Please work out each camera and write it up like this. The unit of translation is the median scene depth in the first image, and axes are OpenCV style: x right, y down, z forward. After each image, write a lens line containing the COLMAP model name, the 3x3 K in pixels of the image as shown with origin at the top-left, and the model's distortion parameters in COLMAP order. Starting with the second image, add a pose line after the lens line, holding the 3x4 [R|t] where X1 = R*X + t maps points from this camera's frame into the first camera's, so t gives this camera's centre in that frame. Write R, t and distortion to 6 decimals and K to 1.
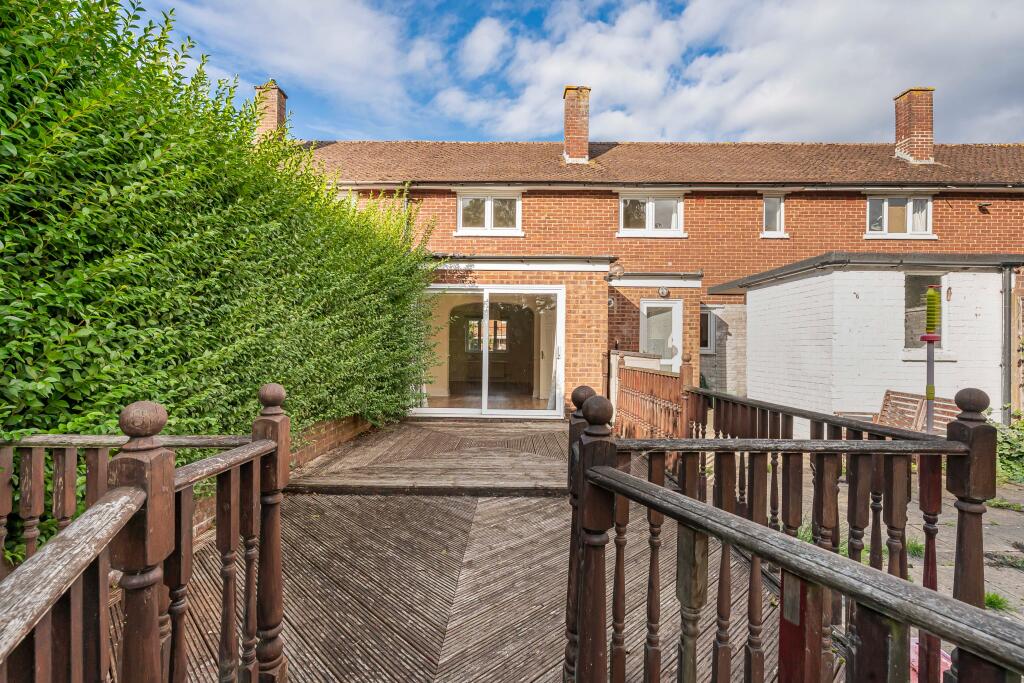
lens RADIAL K [[452.3, 0, 512.0], [0, 452.3, 341.5], [0, 0, 1]] dist [-0.000326, -0.000293]
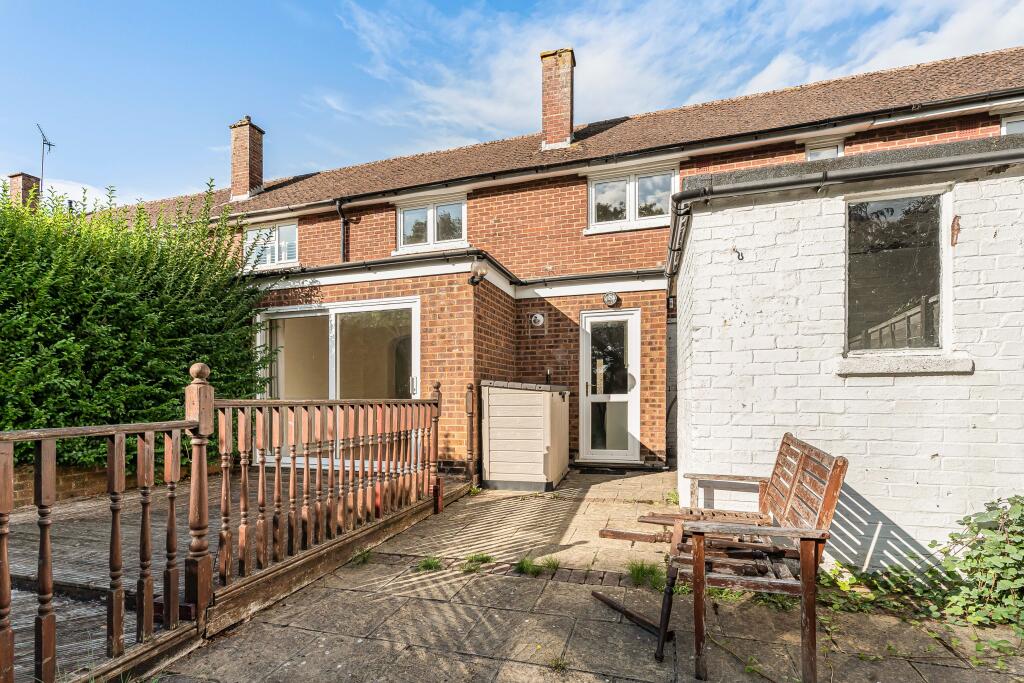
lens RADIAL K [[476.3, 0, 508.2], [0, 476.3, 398.1], [0, 0, 1]] dist [0.000719, 0.000024]
pose [[0.957306, -0.019227, -0.288437, 0.393662], [0.024956, 0.999557, 0.016197, 0.029262], [0.287998, -0.022704, 0.957362, 0.232172]]
